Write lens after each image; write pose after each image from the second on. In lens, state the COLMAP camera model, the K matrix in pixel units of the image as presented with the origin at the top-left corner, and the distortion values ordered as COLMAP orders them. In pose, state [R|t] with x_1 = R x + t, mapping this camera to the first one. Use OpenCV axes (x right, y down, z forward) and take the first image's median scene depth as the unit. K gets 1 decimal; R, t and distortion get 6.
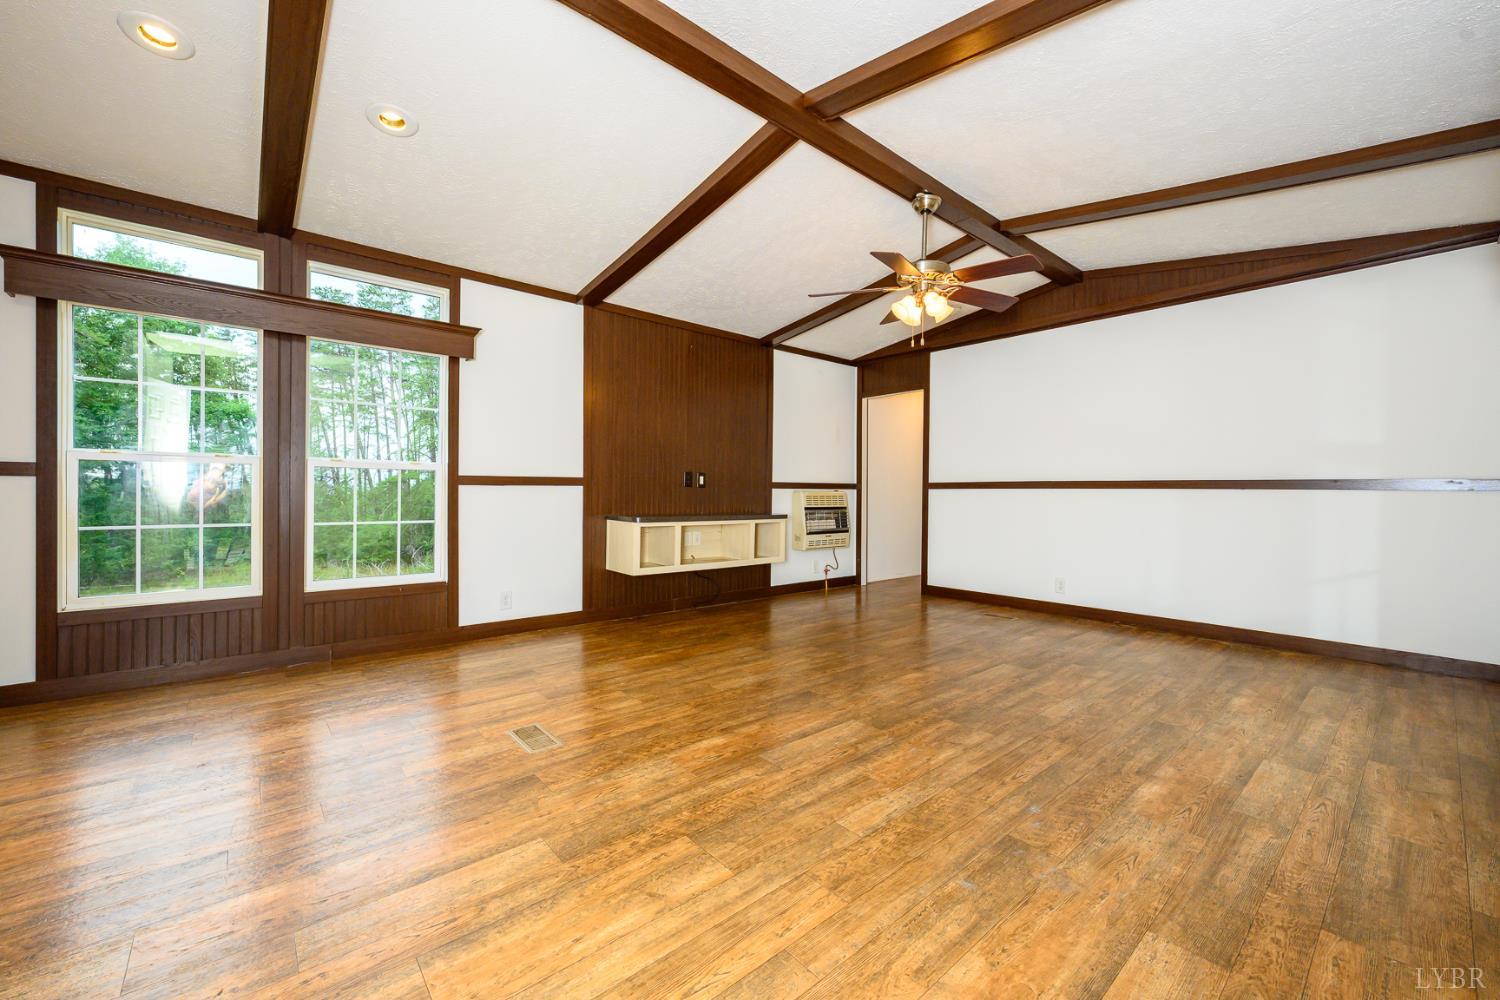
lens RADIAL K [[598.3, 0, 751.5], [0, 598.3, 498.2], [0, 0, 1]] dist [0.009859, -0.000276]
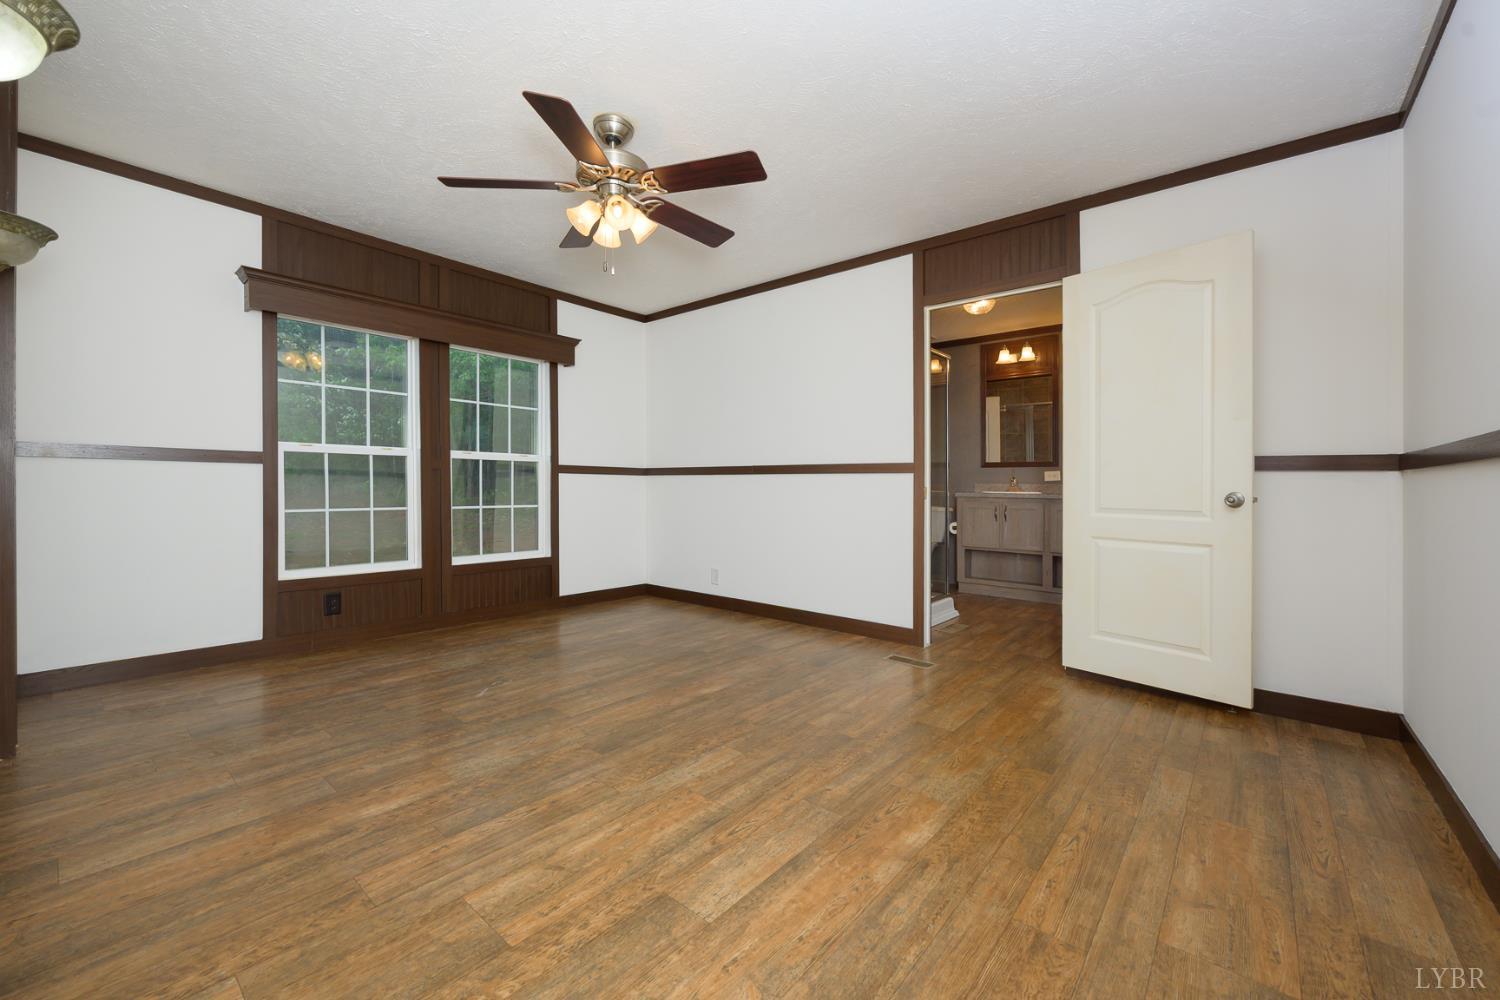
lens RADIAL K [[593.9, 0, 743.0], [0, 593.9, 480.2], [0, 0, 1]] dist [-0.002143, 0.000383]
pose [[-0.989374, -0.029098, -0.142452, -0.288435], [-0.029242, 0.999572, -0.001087, -0.000449], [0.142423, 0.003090, -0.989801, 1.886670]]
